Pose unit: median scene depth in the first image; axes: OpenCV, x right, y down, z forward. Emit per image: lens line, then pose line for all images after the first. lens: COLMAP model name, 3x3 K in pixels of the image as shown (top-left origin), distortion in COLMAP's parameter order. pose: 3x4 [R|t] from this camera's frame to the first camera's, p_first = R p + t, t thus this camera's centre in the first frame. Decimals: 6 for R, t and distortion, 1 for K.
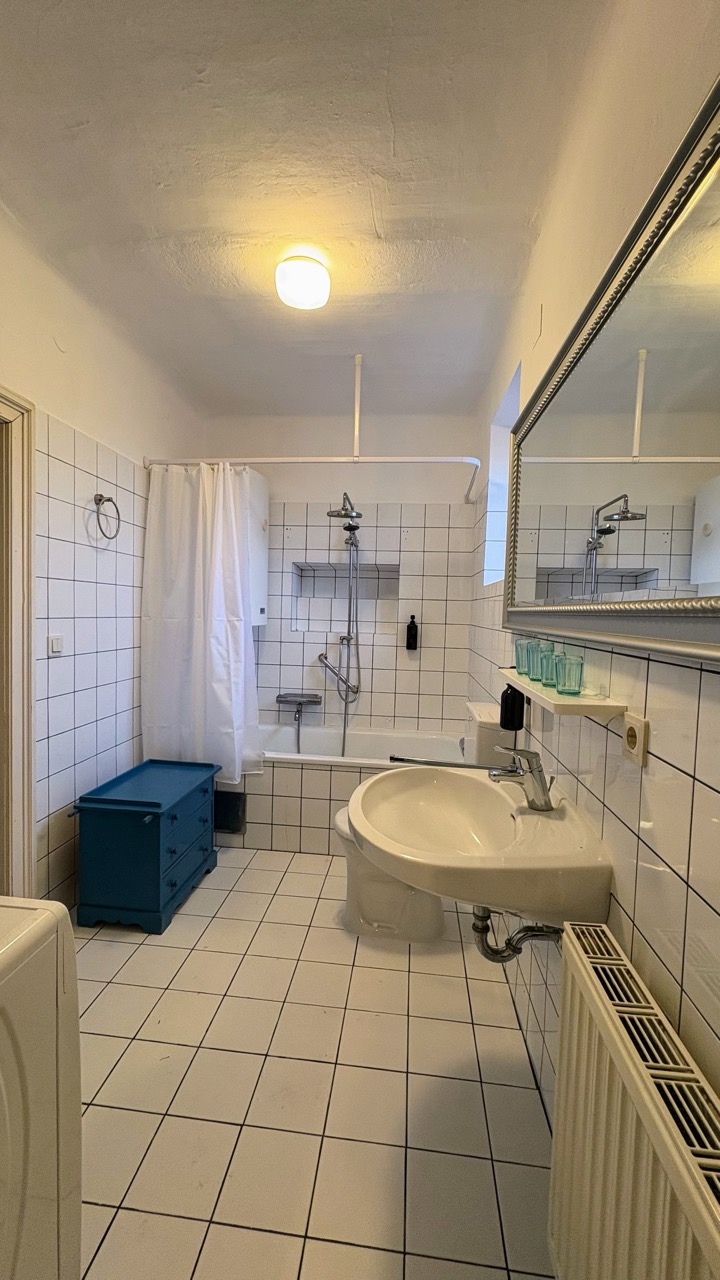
lens RADIAL K [[506.6, 0, 360.0], [0, 506.6, 640.0], [0, 0, 1]] dist [-0.001318, 0.000143]
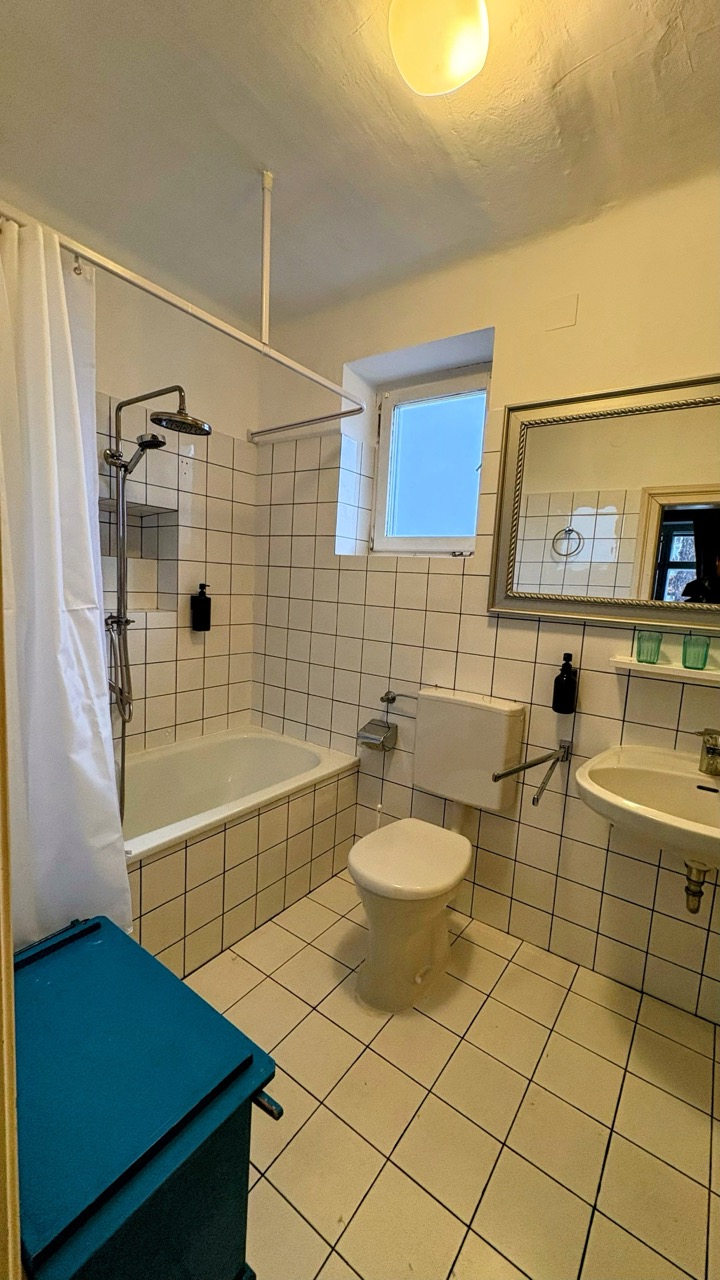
lens RADIAL K [[506.6, 0, 360.0], [0, 506.6, 640.0], [0, 0, 1]] dist [-0.001318, 0.000143]
pose [[0.501224, -0.099511, 0.859577, -0.413958], [0.005471, 0.993710, 0.111849, -0.048391], [-0.865300, -0.051359, 0.498616, 0.434532]]
